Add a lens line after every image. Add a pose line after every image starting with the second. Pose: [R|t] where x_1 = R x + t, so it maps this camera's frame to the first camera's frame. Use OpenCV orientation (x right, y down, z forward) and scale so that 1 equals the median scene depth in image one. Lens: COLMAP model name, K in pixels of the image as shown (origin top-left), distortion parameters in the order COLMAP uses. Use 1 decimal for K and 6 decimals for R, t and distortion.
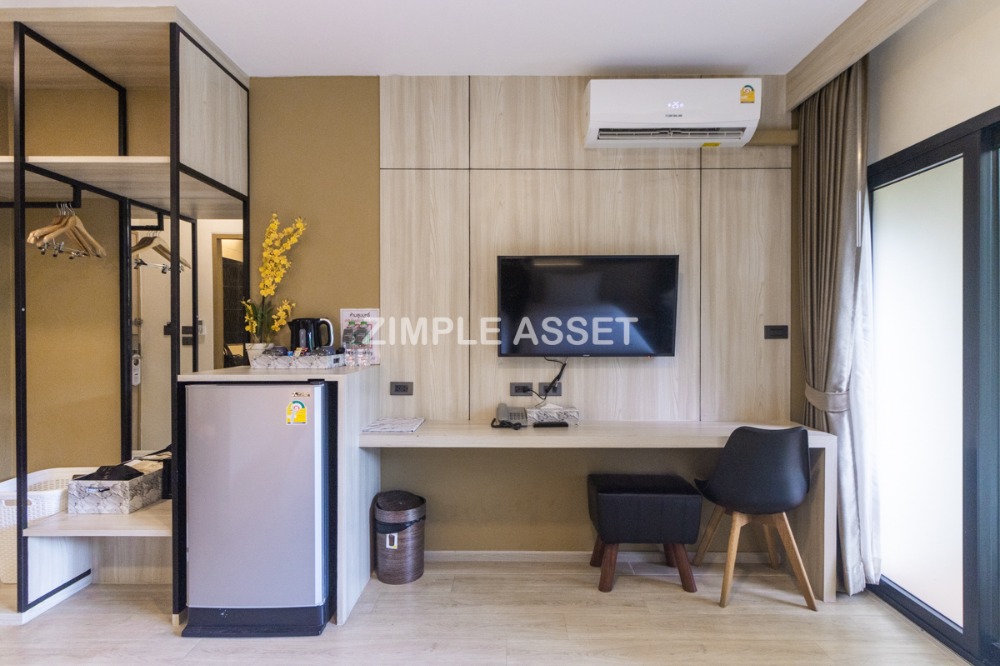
lens RADIAL K [[495.2, 0, 503.9], [0, 495.2, 330.1], [0, 0, 1]] dist [0.000318, -0.000074]
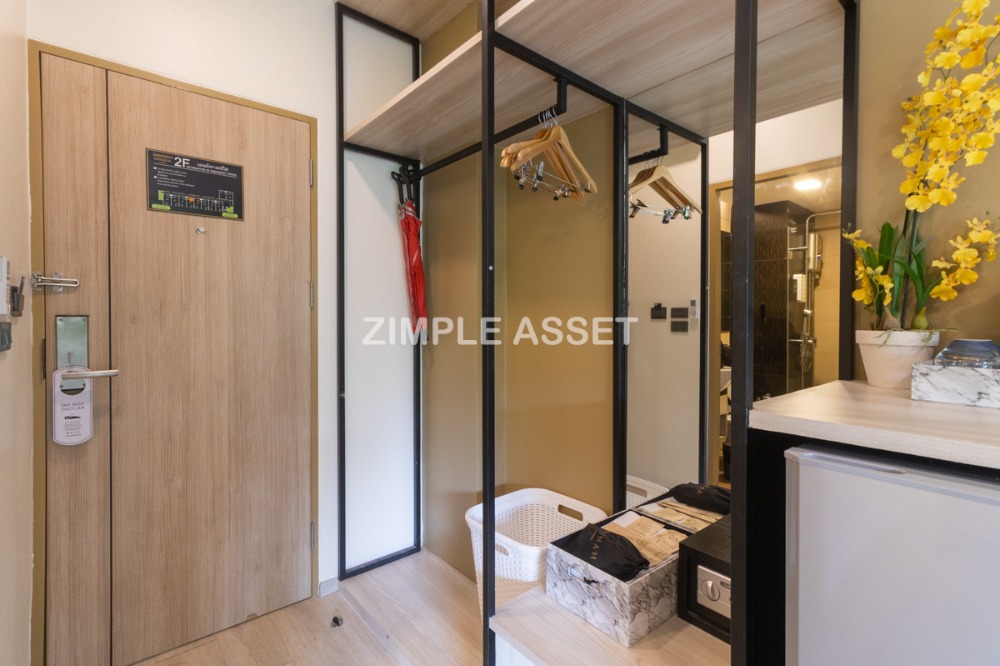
lens RADIAL K [[463.3, 0, 498.8], [0, 463.3, 323.1], [0, 0, 1]] dist [0.003336, 0.001222]
pose [[0.634891, 0.010078, -0.772536, -0.424592], [-0.004705, 0.999947, 0.009178, 0.018911], [0.772588, -0.002192, 0.634904, 0.528064]]
